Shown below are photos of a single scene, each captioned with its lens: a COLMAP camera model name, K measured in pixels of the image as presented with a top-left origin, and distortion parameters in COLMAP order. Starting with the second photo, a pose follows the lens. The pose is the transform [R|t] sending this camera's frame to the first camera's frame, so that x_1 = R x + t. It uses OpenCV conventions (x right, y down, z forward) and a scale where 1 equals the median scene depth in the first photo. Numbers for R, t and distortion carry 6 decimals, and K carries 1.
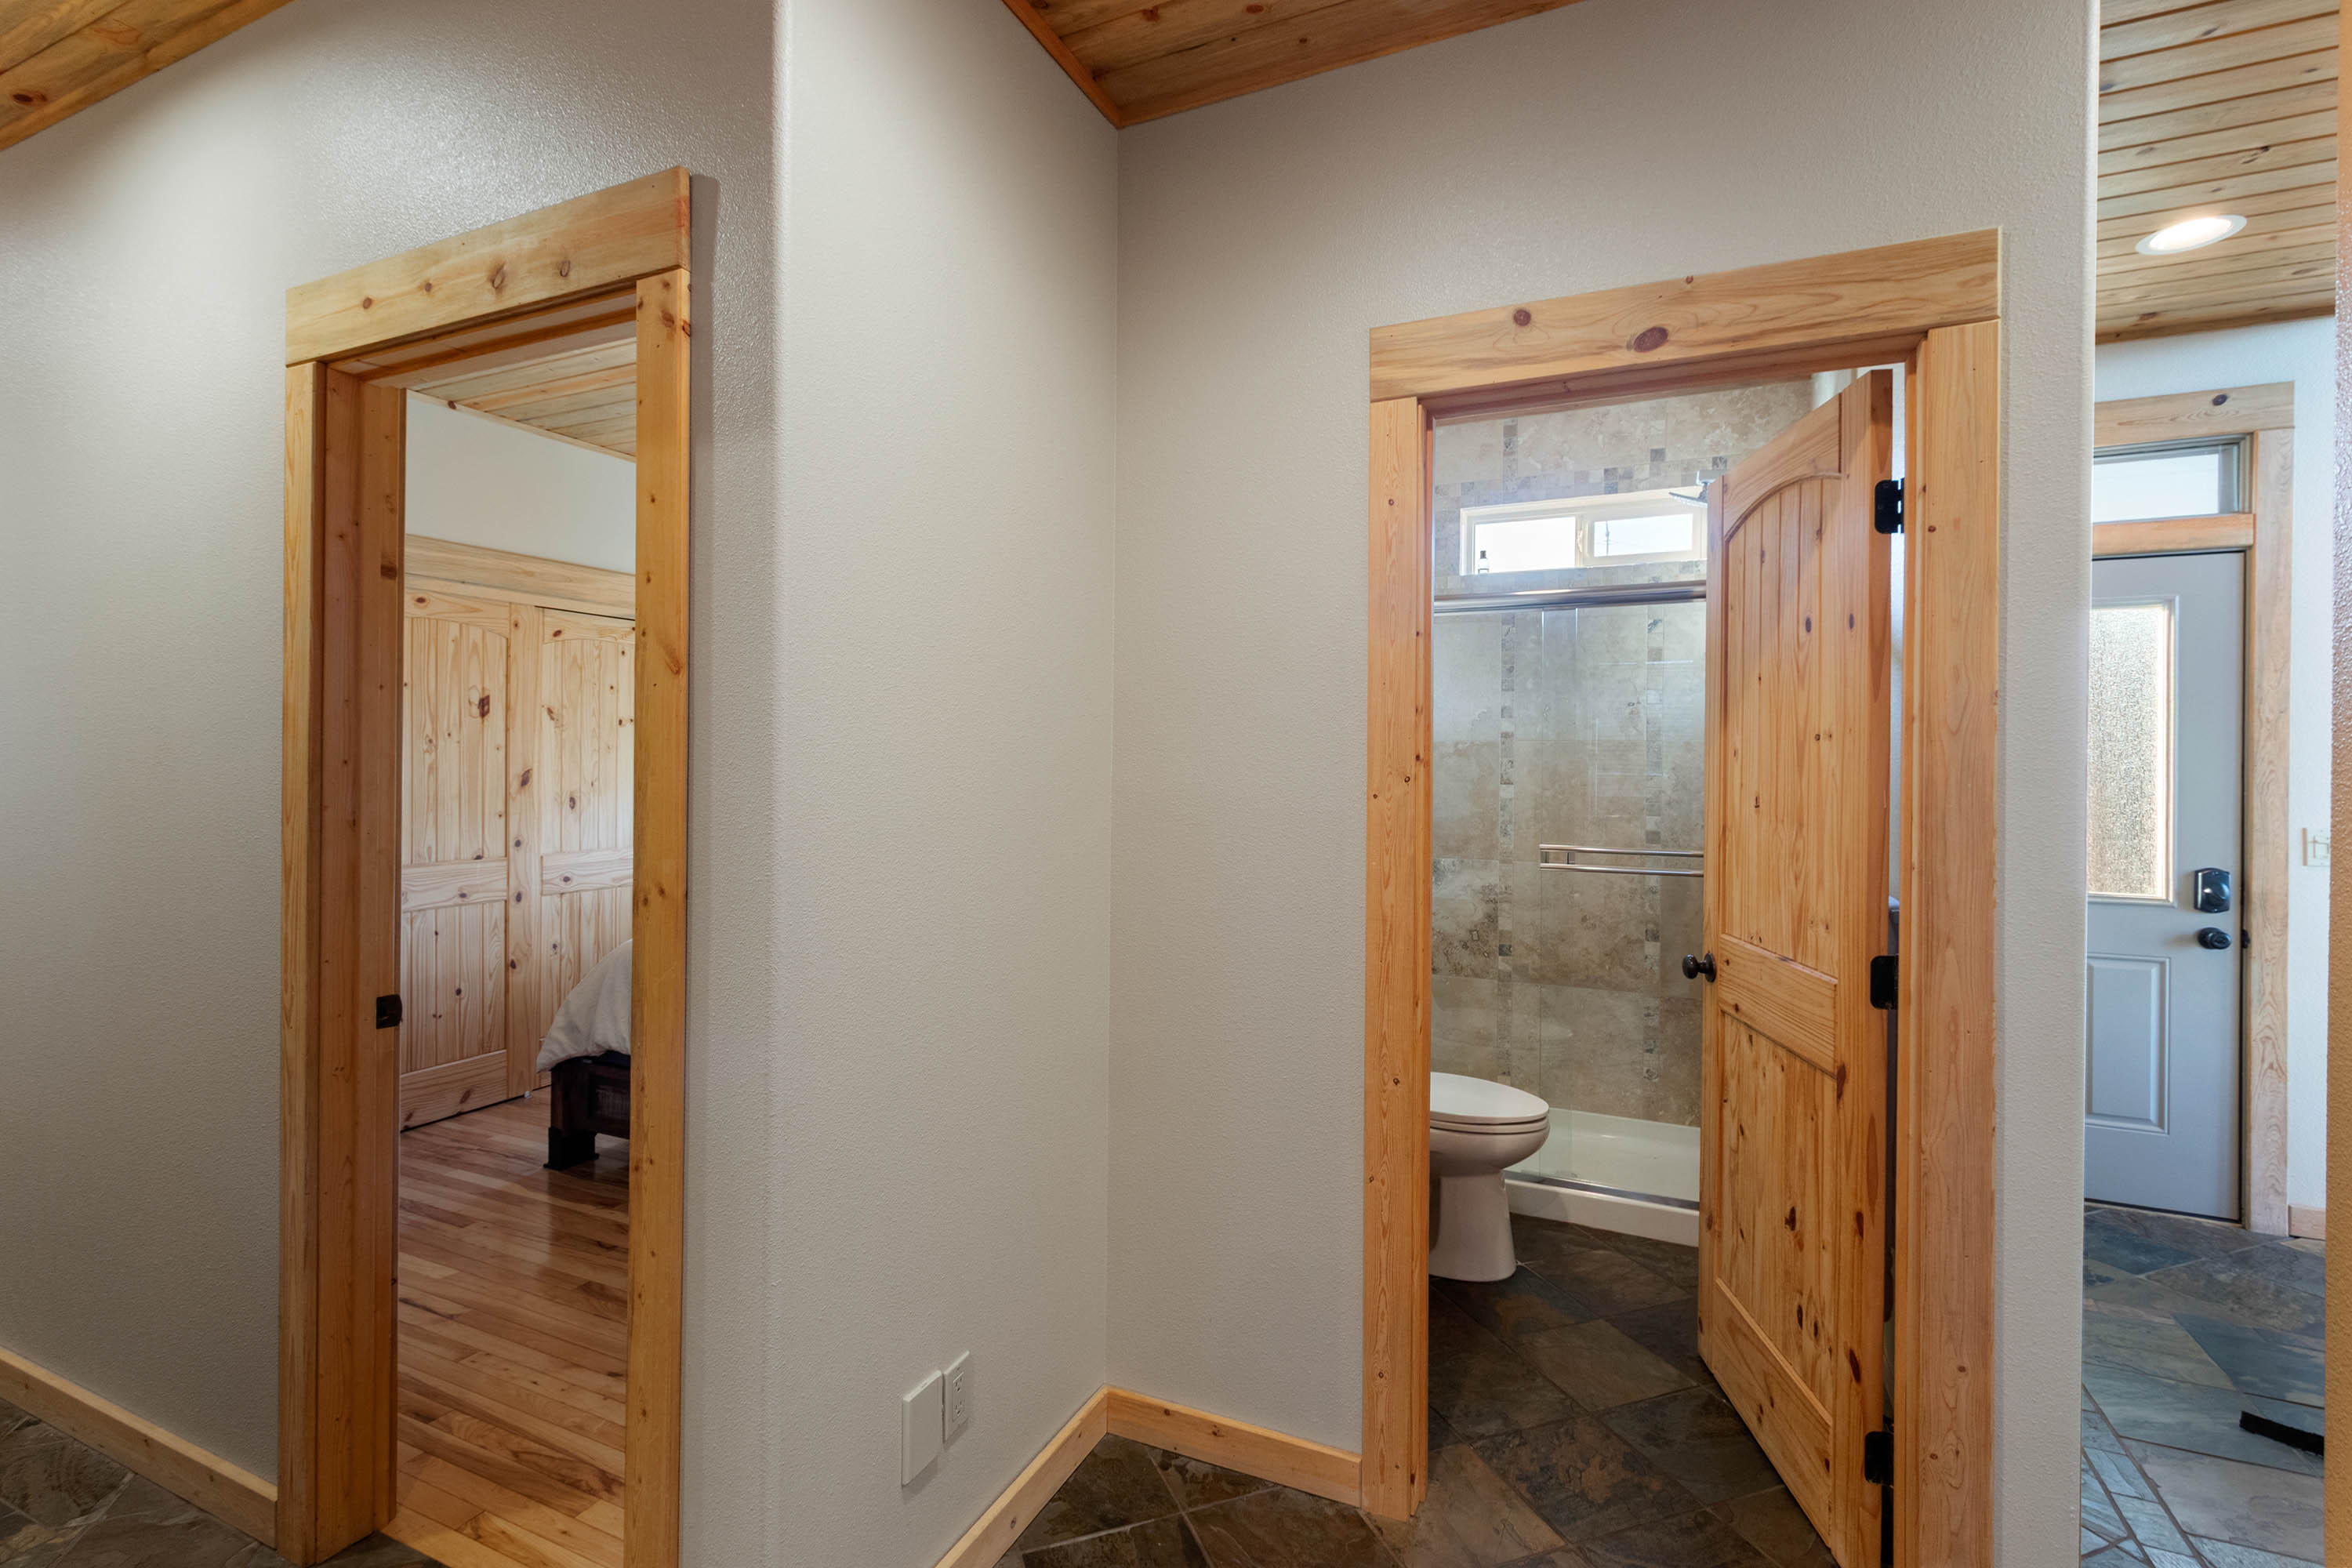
lens RADIAL K [[1073.3, 0, 1170.0], [0, 1073.3, 765.5], [0, 0, 1]] dist [0.000685, -0.000390]
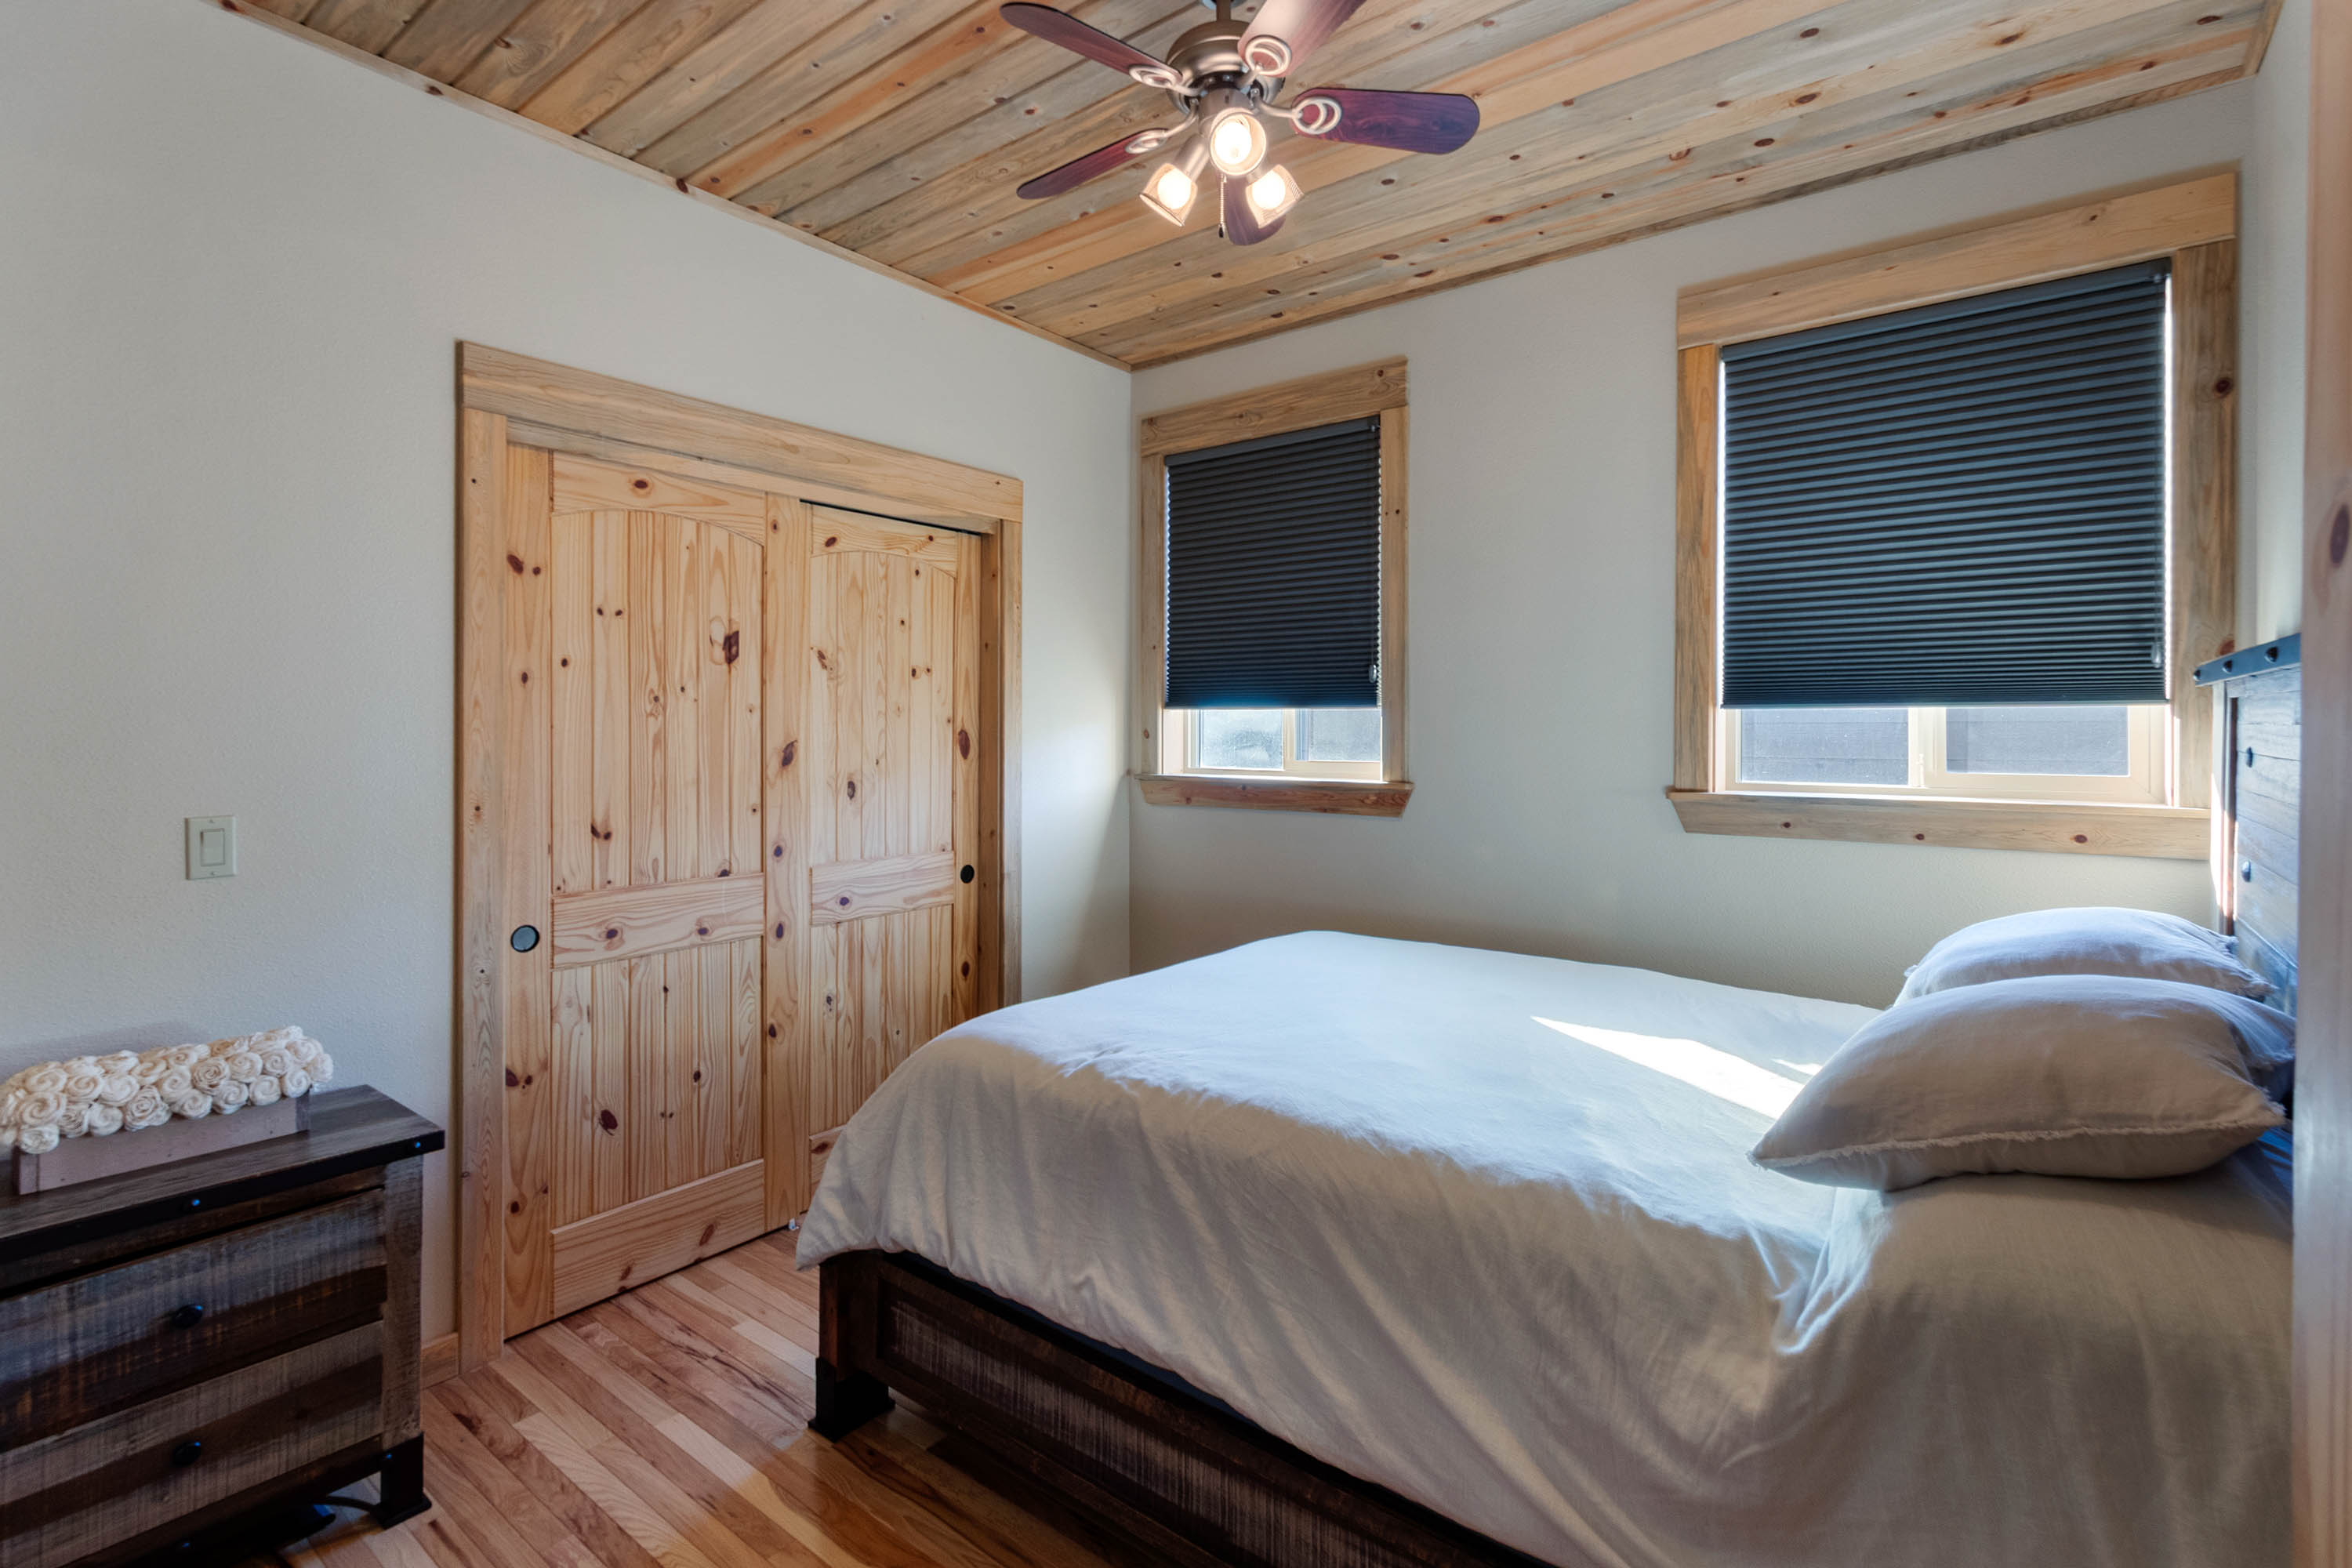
lens RADIAL K [[1099.3, 0, 1153.7], [0, 1099.3, 729.8], [0, 0, 1]] dist [0.003693, -0.000113]
pose [[0.971450, -0.004286, -0.237207, -0.217243], [0.003959, 0.999990, -0.001853, -0.001262], [0.237212, 0.000861, 0.971457, 0.390110]]
